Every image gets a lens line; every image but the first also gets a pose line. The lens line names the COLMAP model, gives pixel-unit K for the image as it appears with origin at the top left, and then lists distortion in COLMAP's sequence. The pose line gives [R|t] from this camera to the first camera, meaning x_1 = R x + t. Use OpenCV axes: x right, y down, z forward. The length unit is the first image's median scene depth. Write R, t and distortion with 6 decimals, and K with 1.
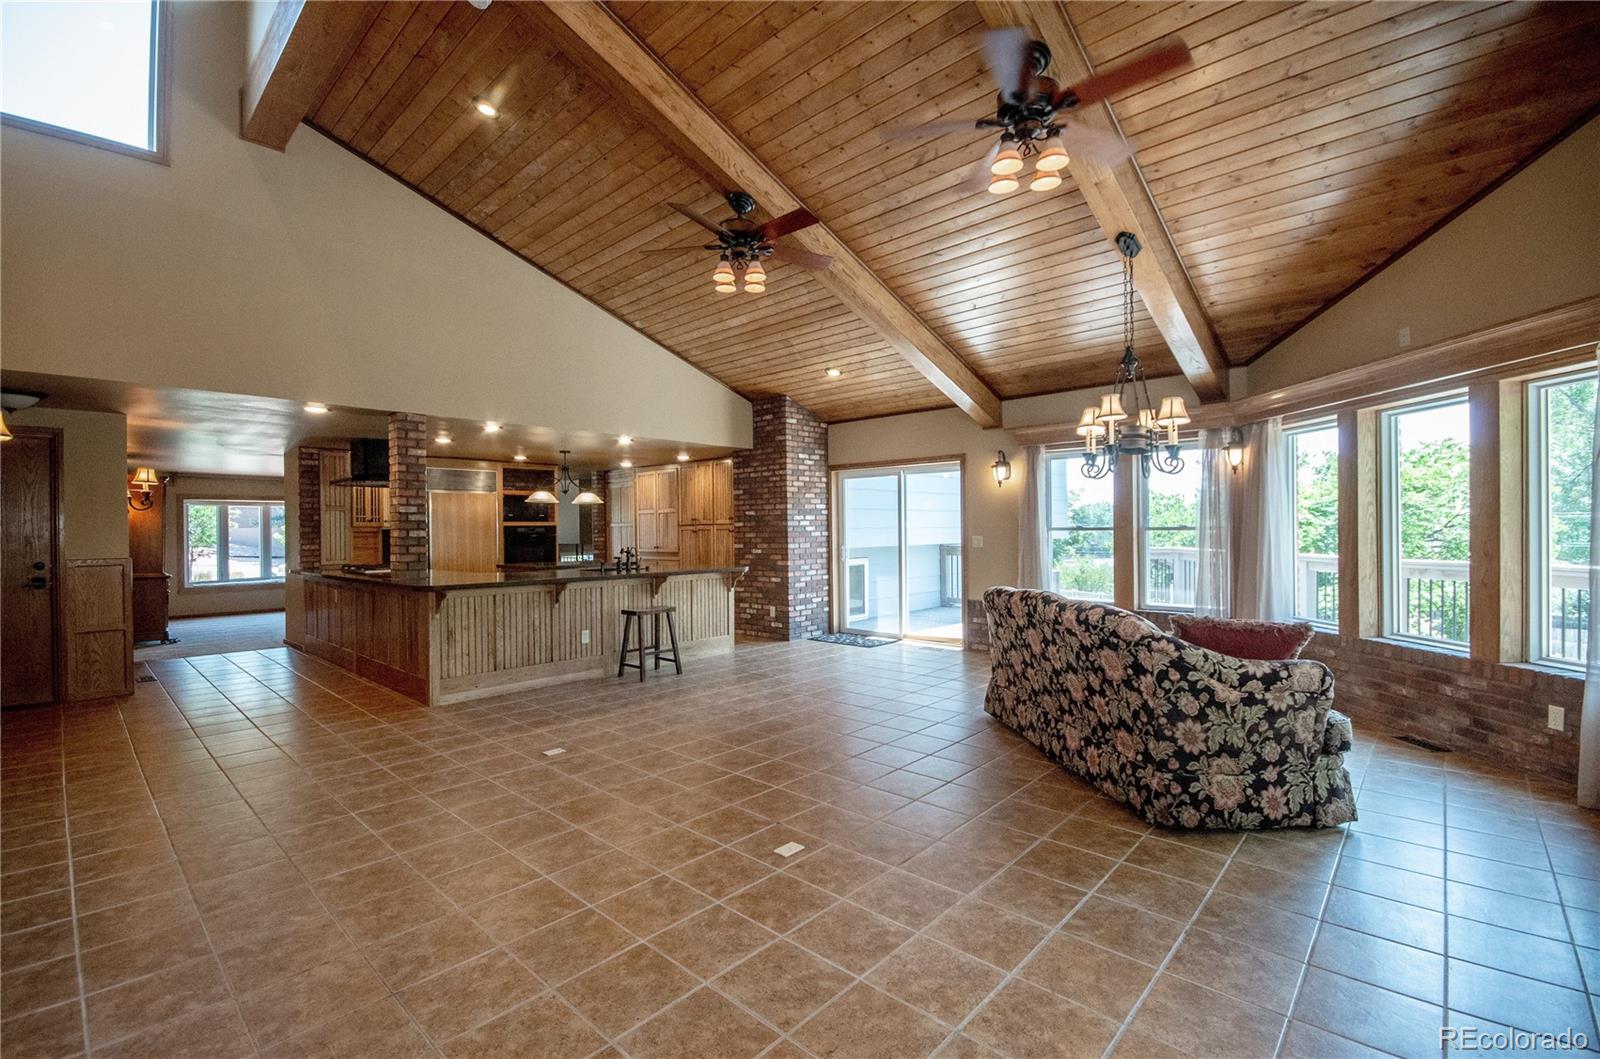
lens RADIAL K [[700.9, 0, 805.9], [0, 700.9, 528.0], [0, 0, 1]] dist [-0.002689, -0.001839]
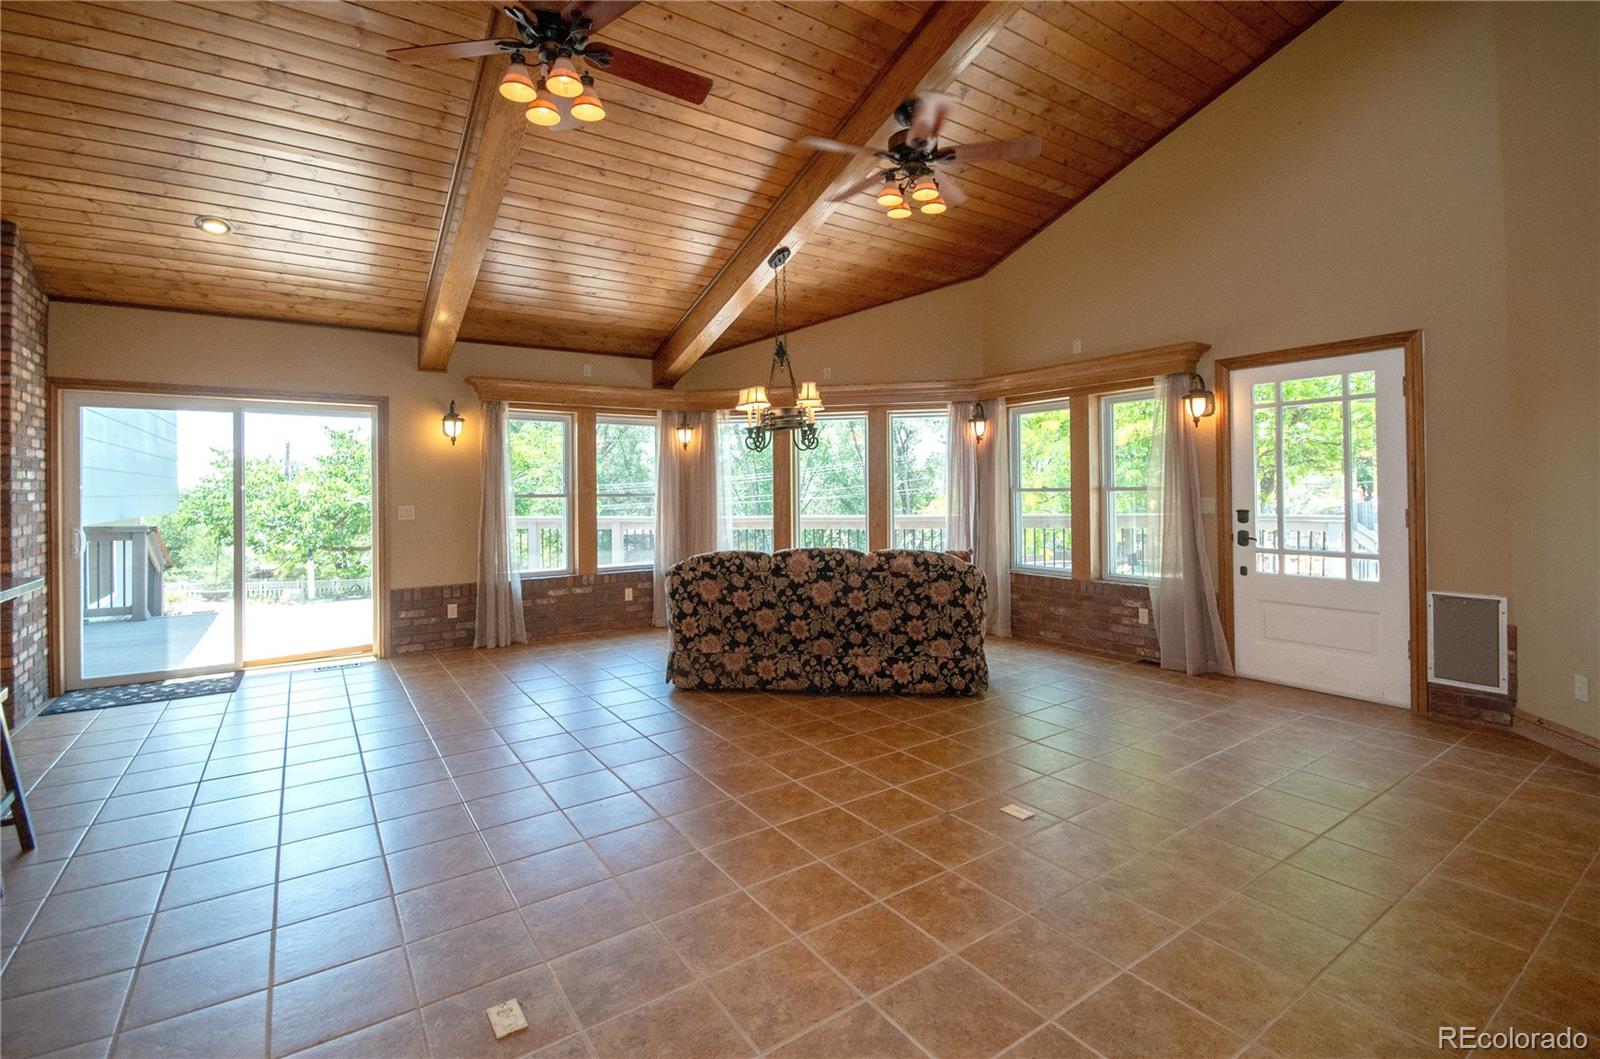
lens RADIAL K [[700.9, 0, 782.7], [0, 700.9, 494.7], [0, 0, 1]] dist [-0.002689, -0.001839]
pose [[0.243065, -0.001522, 0.970009, -0.431132], [0.005161, 0.999987, 0.000276, 0.001463], [-0.969996, 0.004939, 0.243070, 0.432896]]
